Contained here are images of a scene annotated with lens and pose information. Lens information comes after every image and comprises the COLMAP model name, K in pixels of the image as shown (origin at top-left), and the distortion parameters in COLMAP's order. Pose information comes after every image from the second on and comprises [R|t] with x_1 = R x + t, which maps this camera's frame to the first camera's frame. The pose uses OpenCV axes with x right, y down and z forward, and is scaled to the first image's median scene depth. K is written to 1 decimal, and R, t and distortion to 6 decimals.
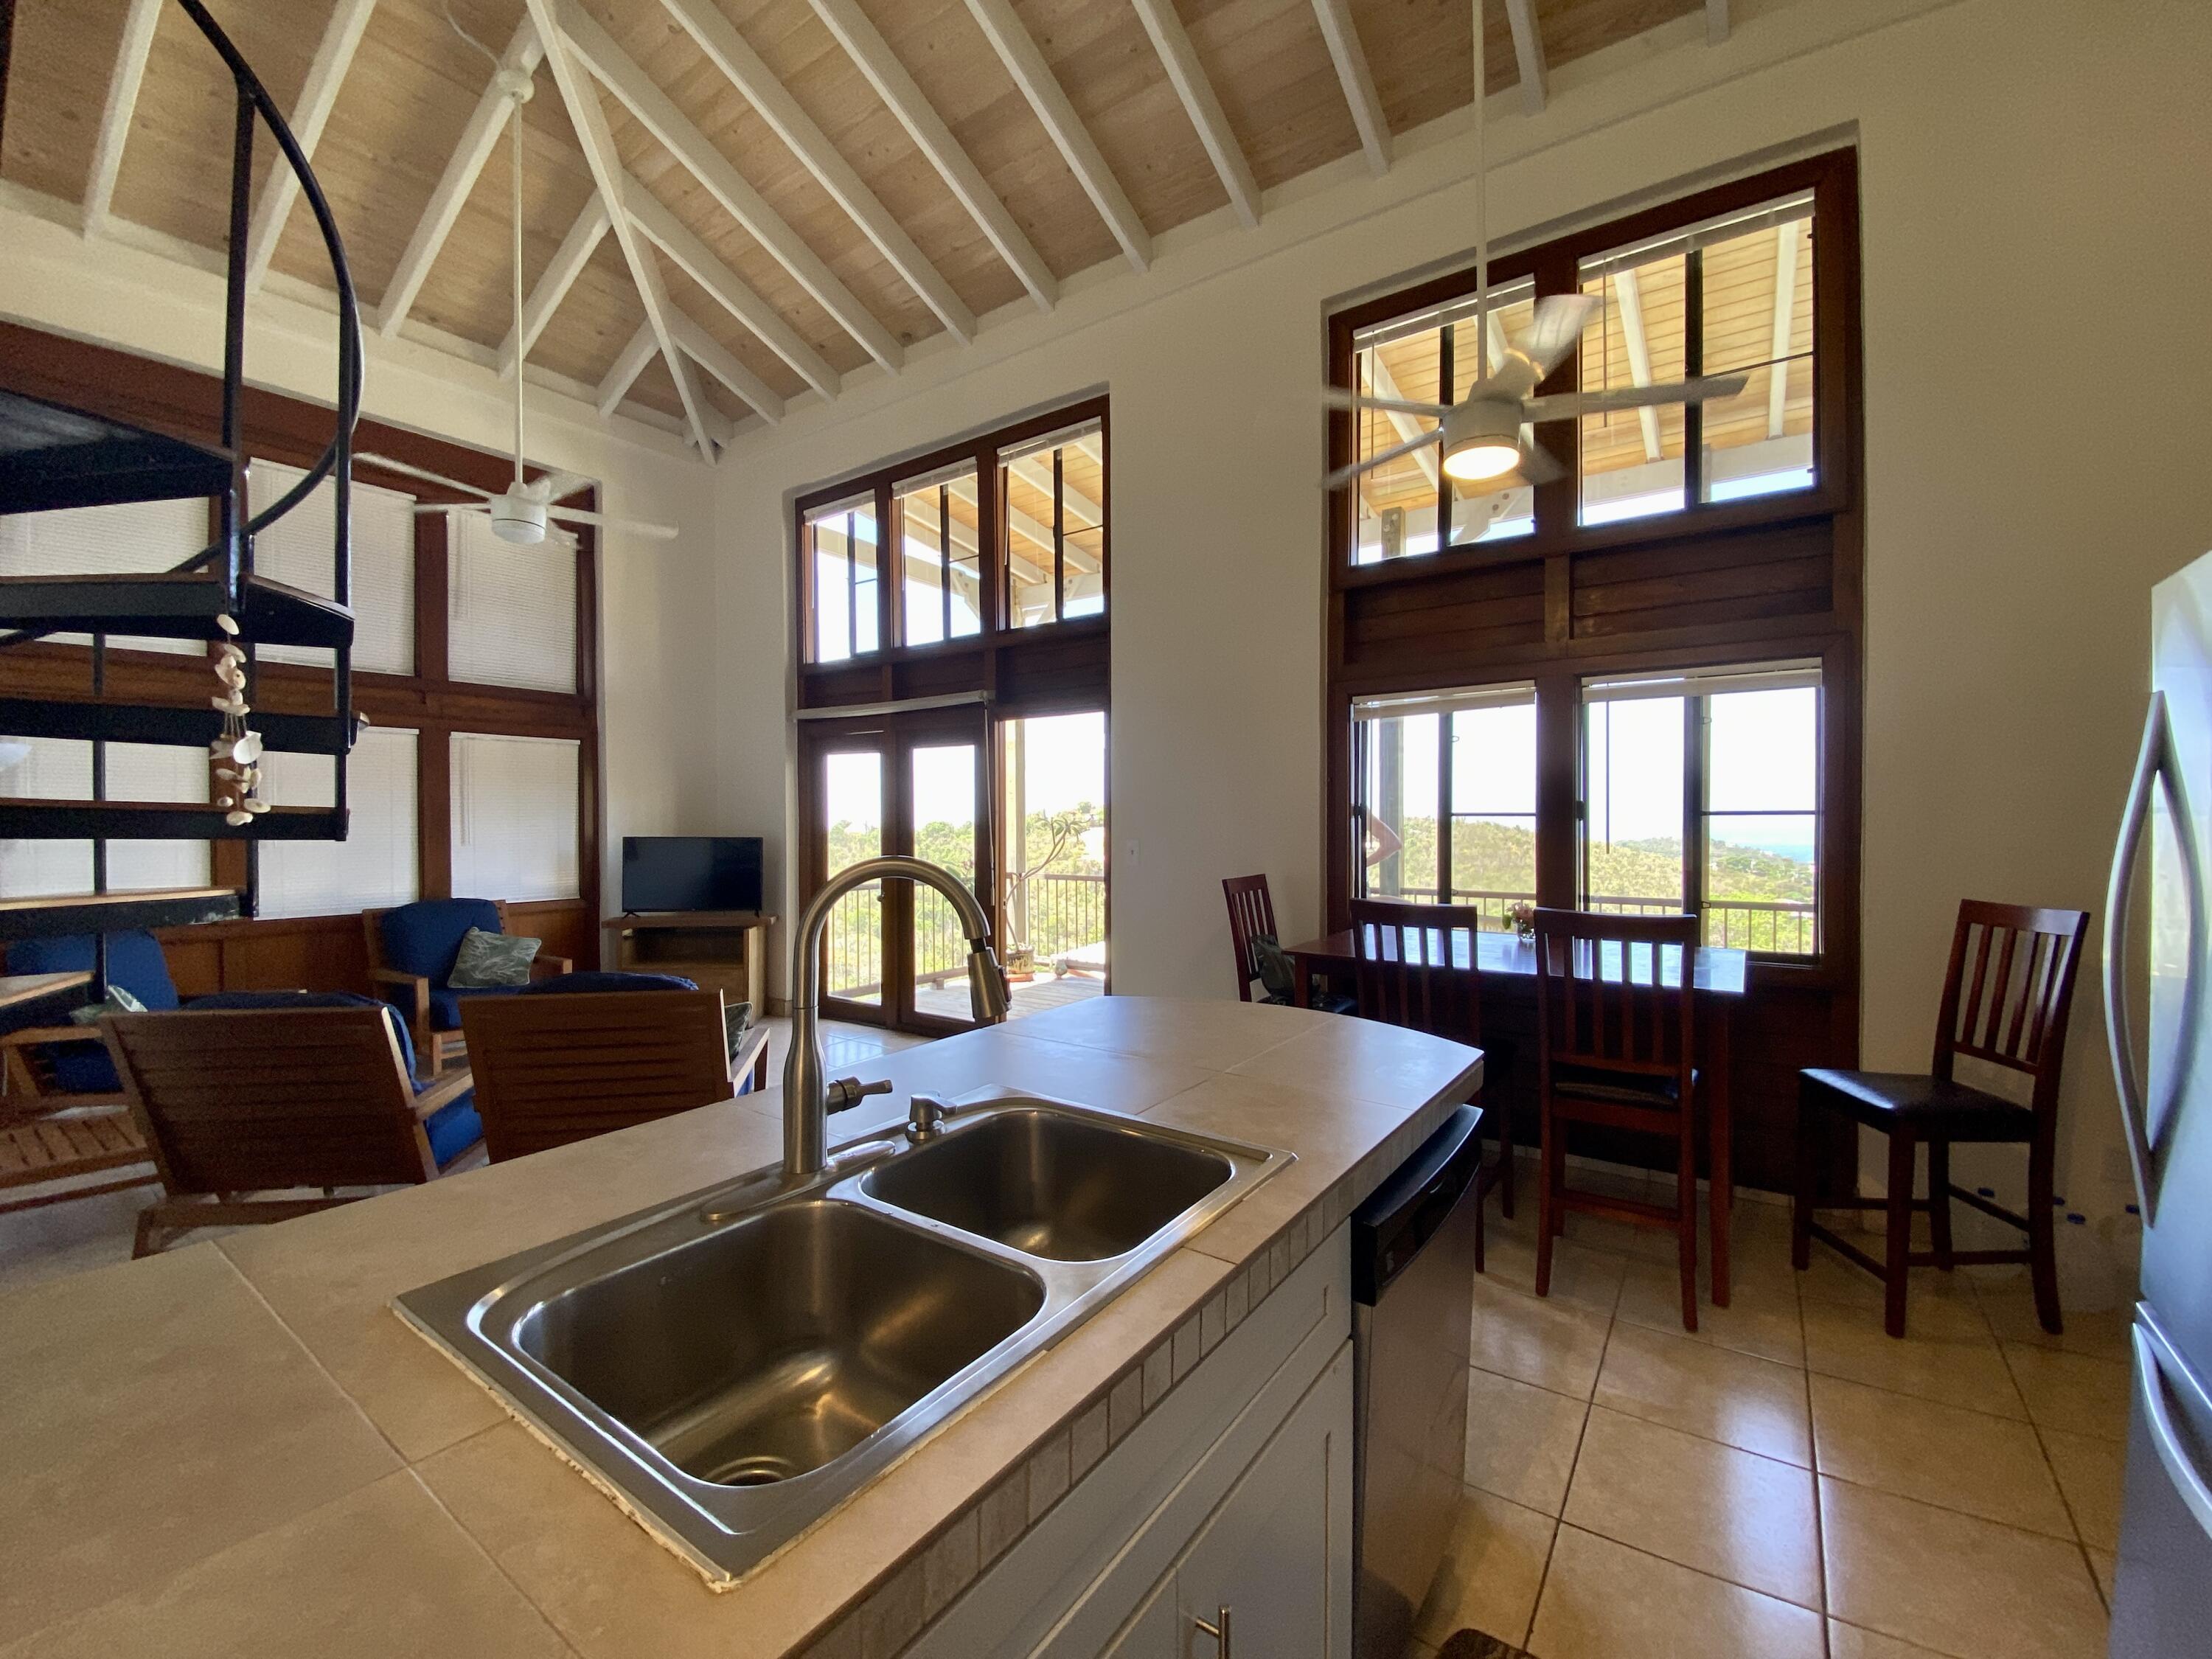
lens RADIAL K [[893.2, 0, 1113.4], [0, 893.2, 829.5], [0, 0, 1]] dist [0.021799, -0.020582]
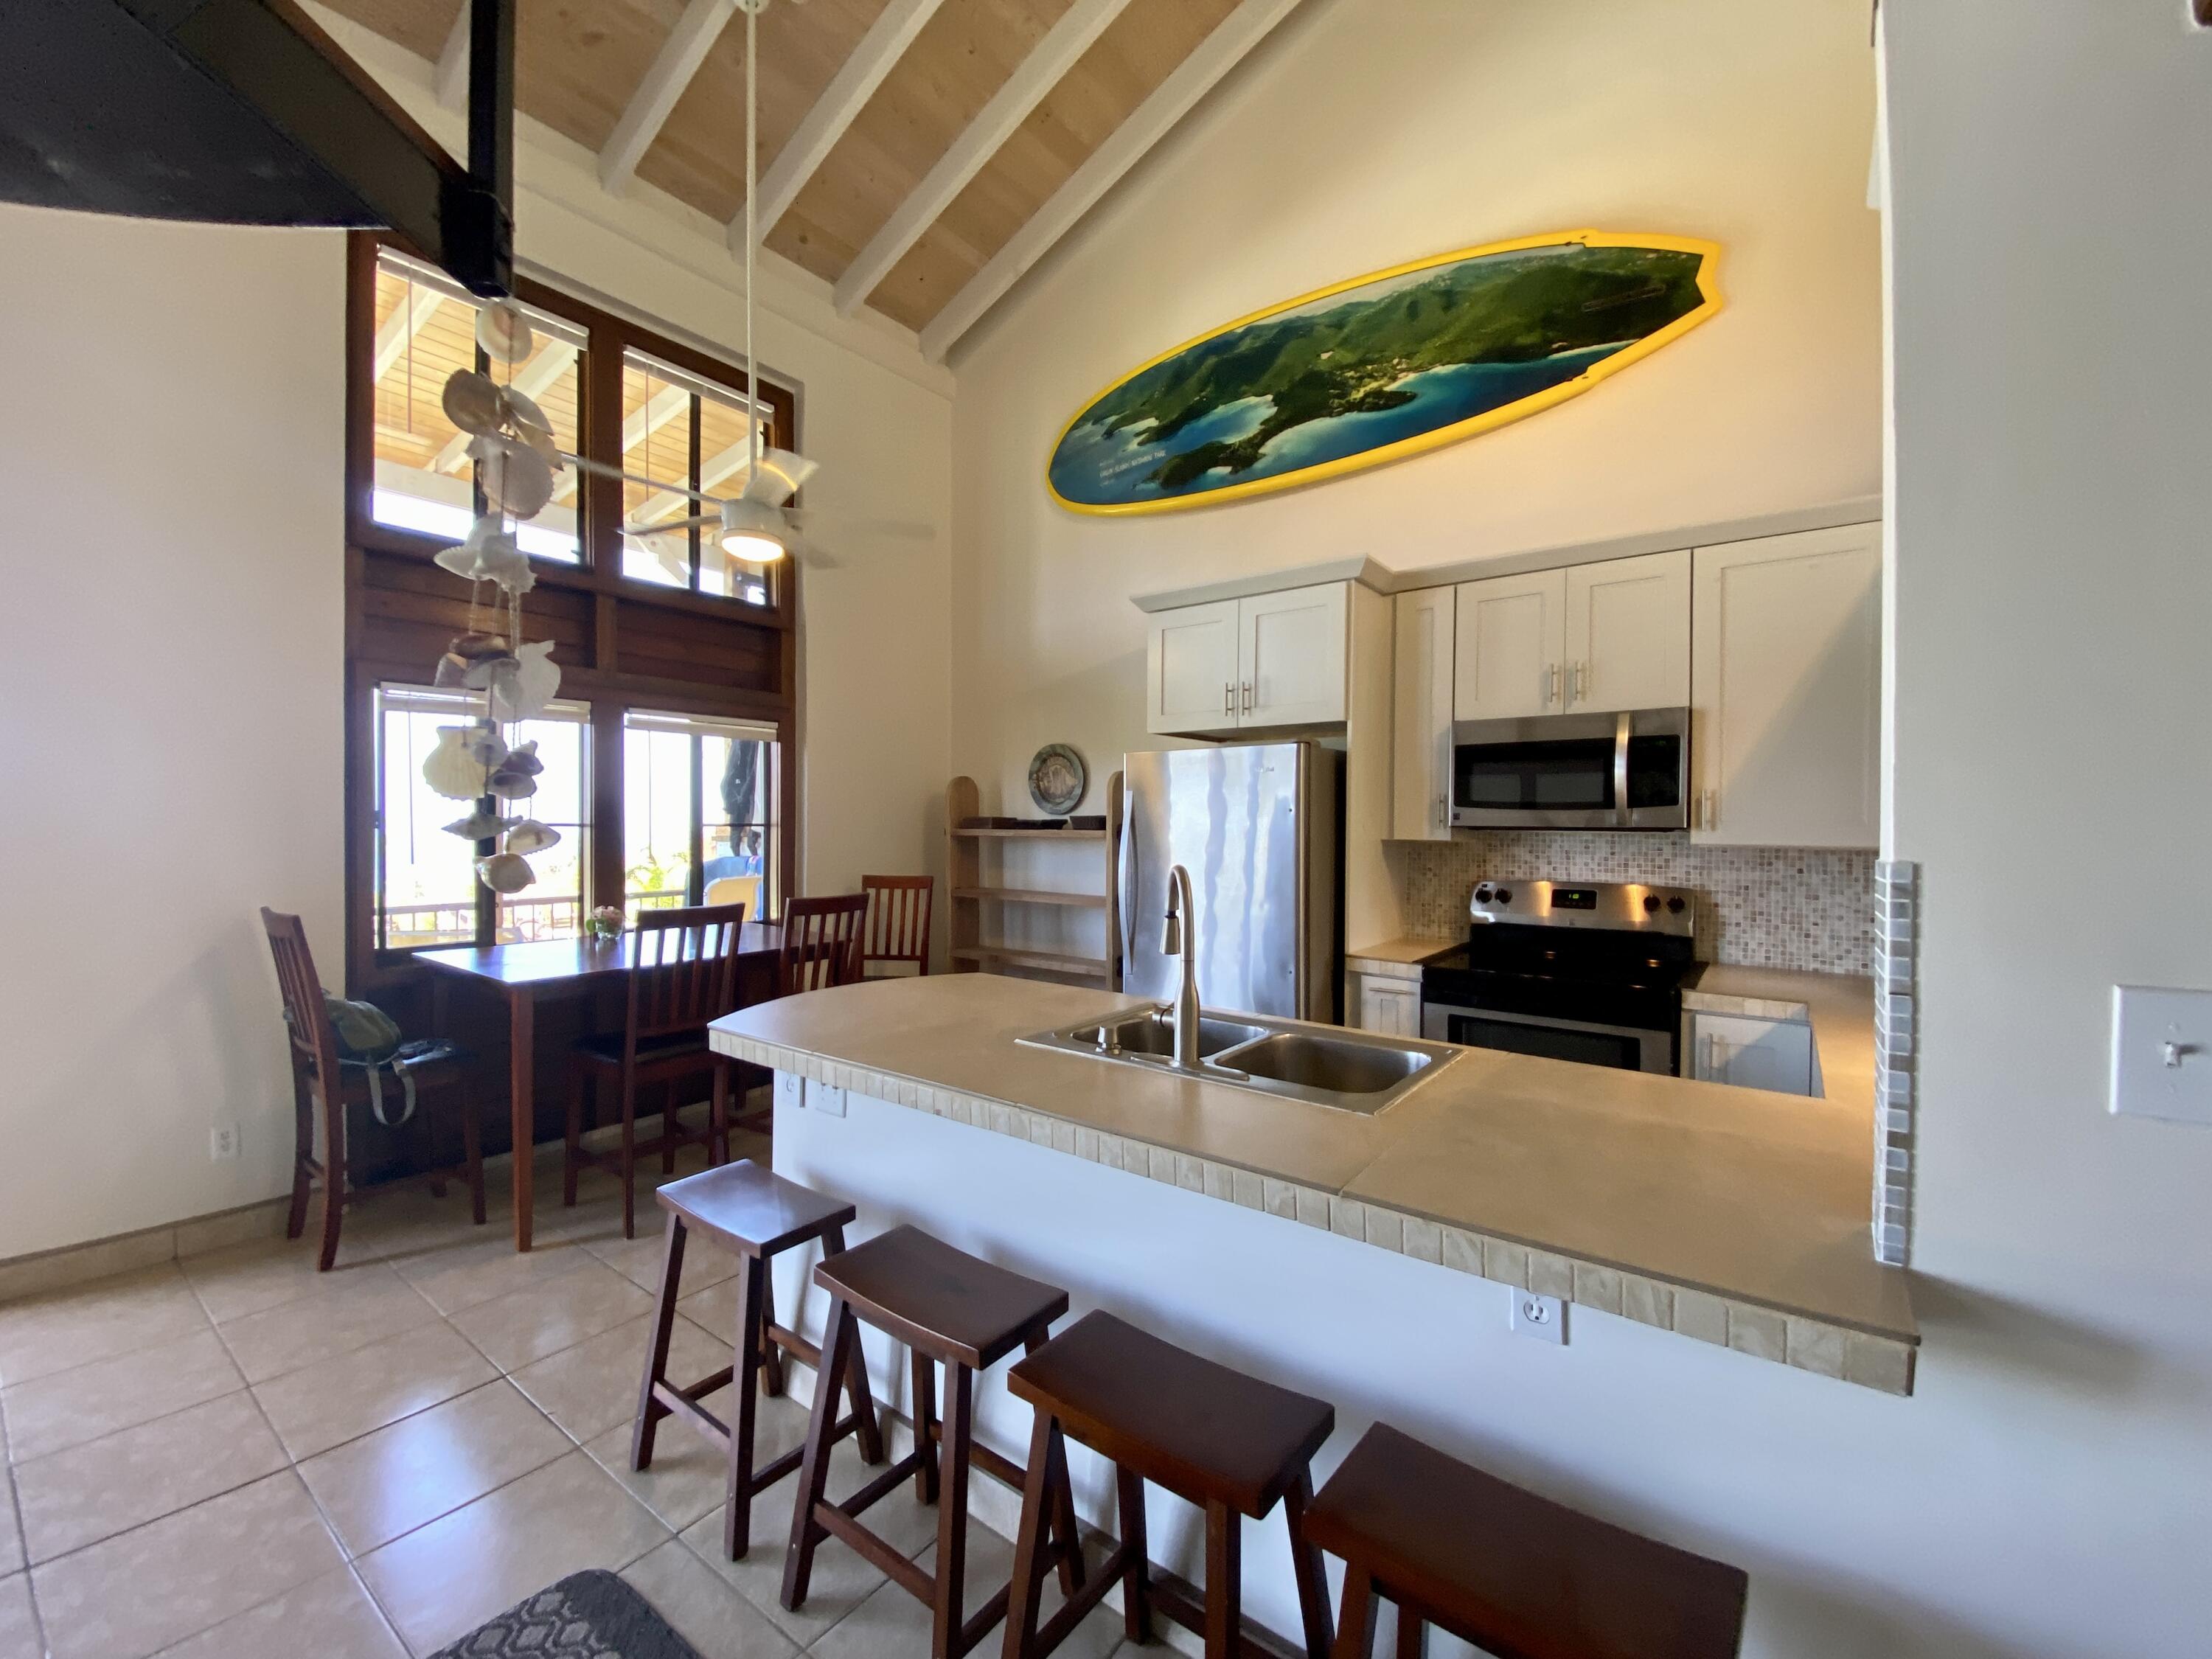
lens RADIAL K [[893.2, 0, 1113.4], [0, 893.2, 829.5], [0, 0, 1]] dist [0.021799, -0.020582]
pose [[0.016164, -0.004793, 0.999858, -0.418182], [0.010325, 0.999936, 0.004626, -0.008054], [-0.999816, 0.010249, 0.016212, 0.236368]]
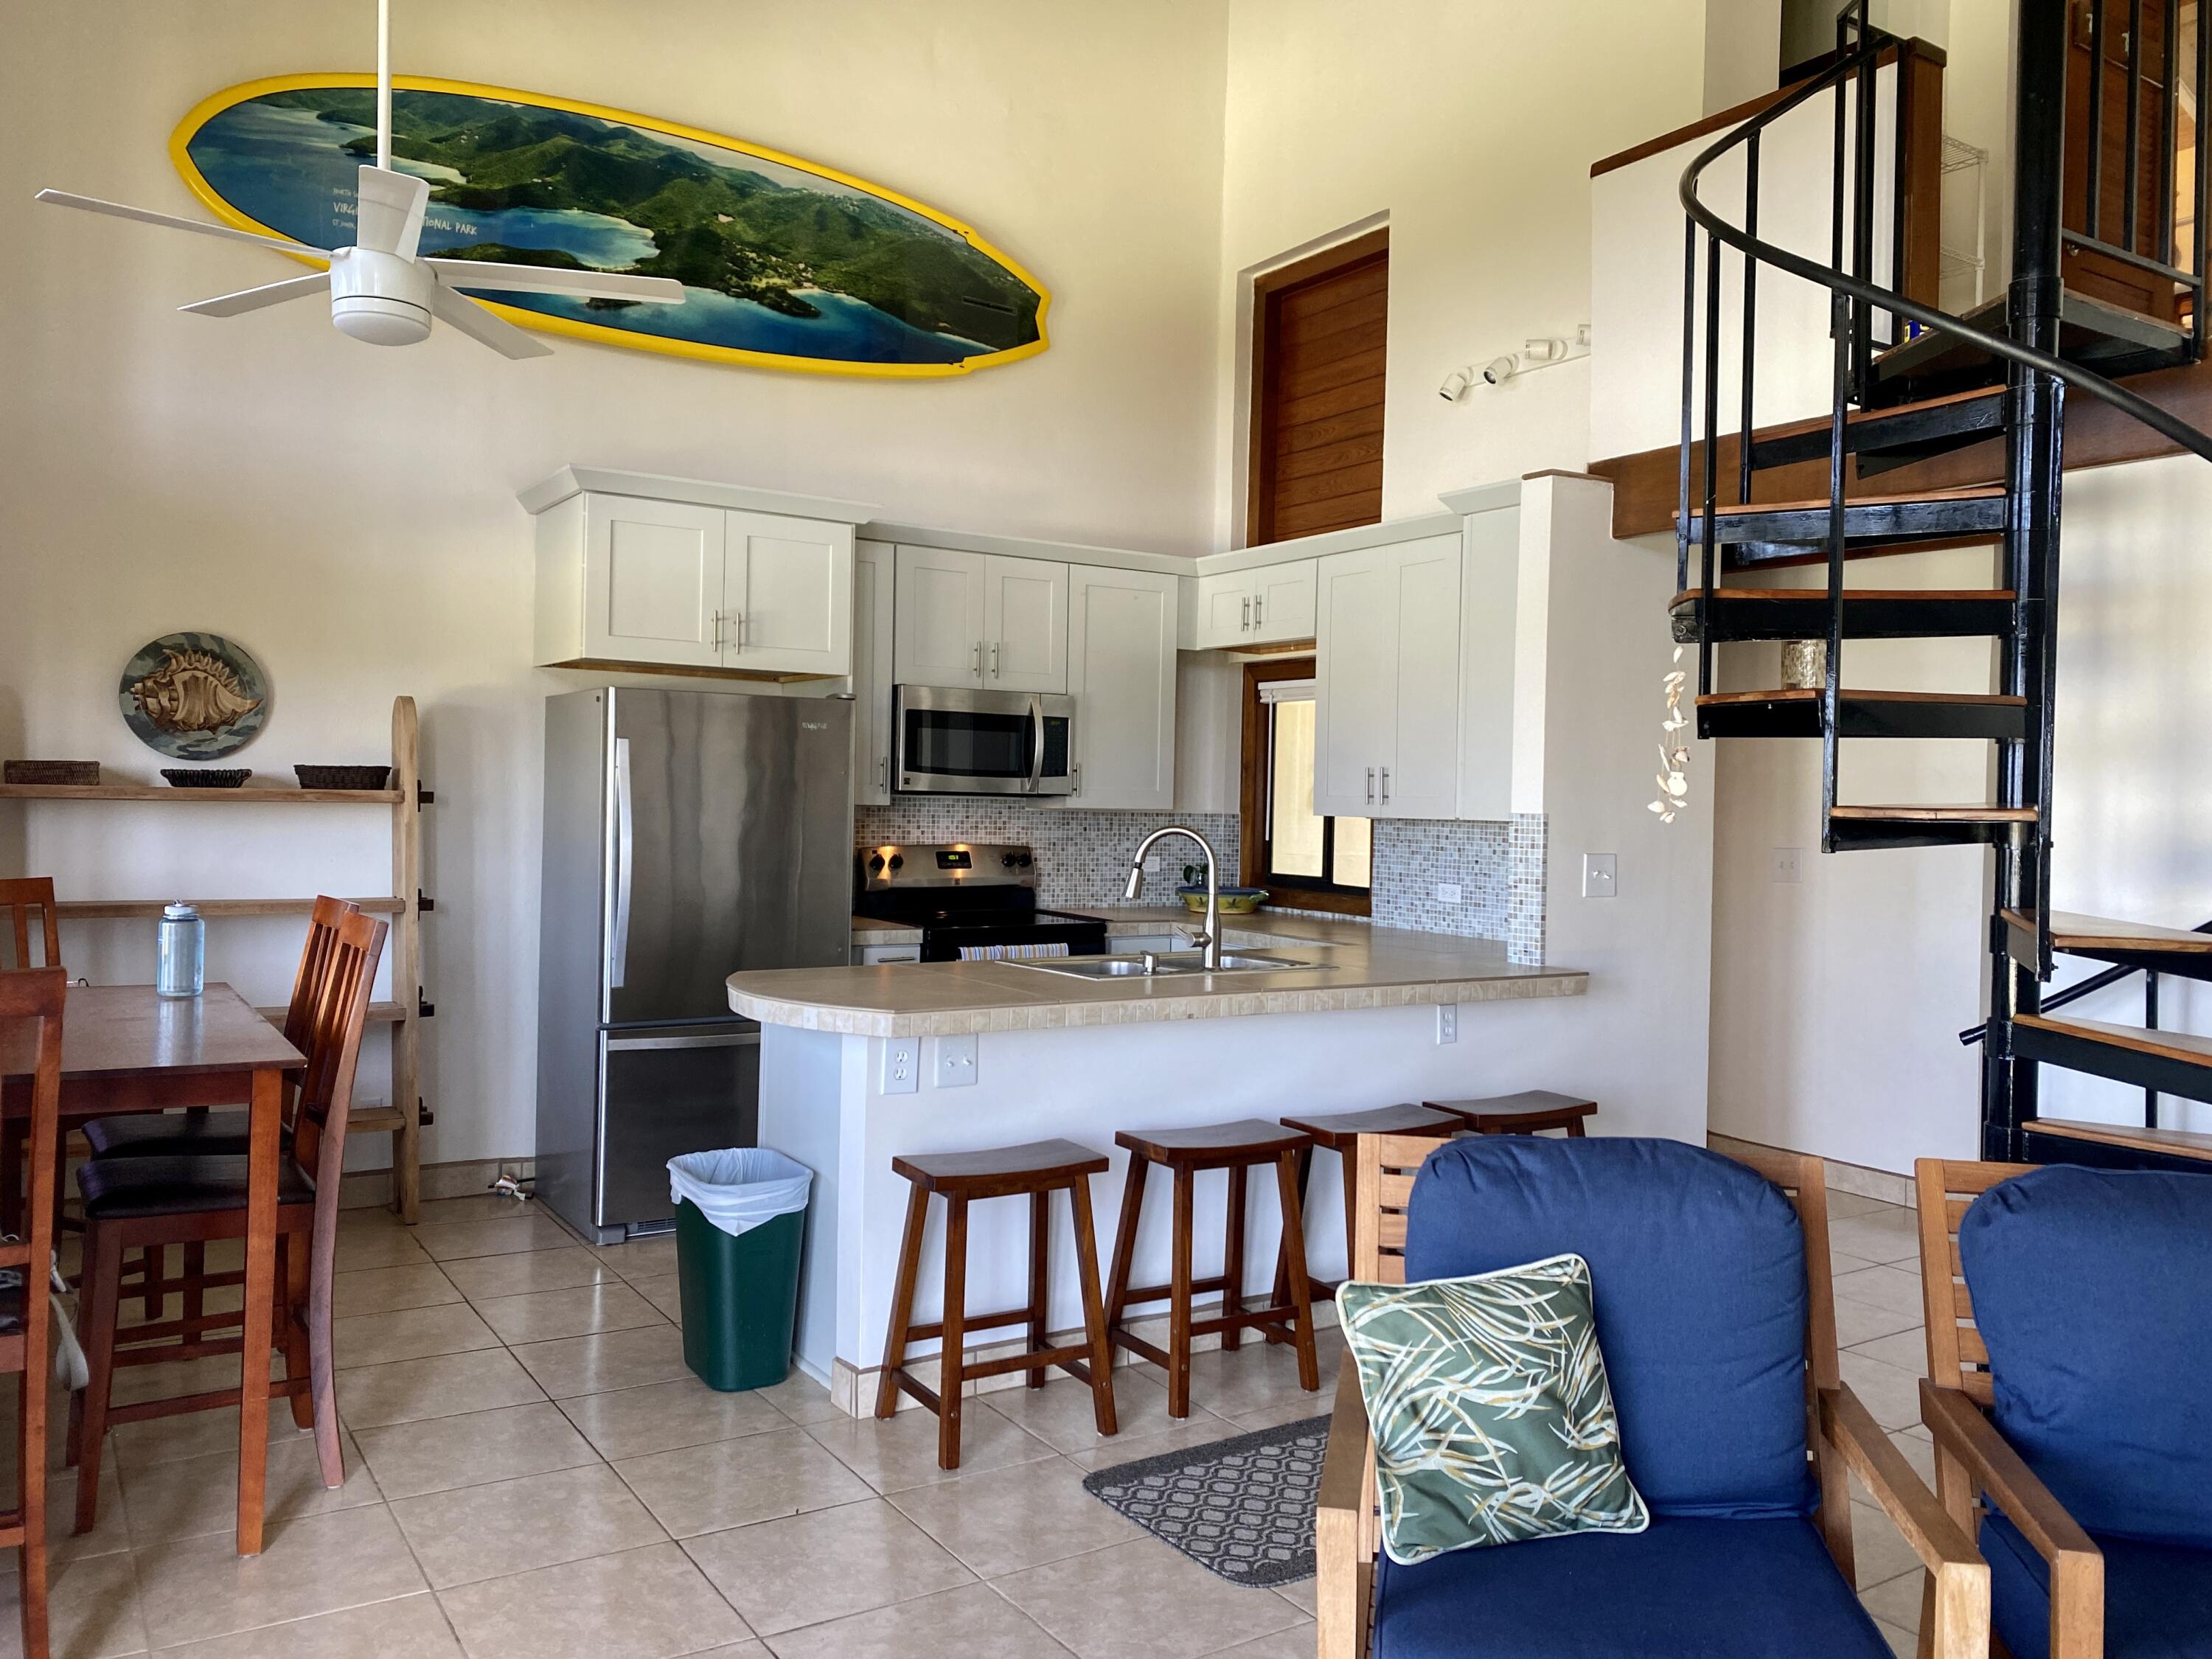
lens RADIAL K [[1679.9, 0, 1106.0], [0, 1679.9, 829.5], [0, 0, 1]] dist [0.002986, 0.000451]
pose [[-0.926965, -0.026220, 0.374231, -0.355745], [-0.014281, 0.999298, 0.034640, -0.020332], [-0.374877, 0.026766, -0.926688, 1.035534]]
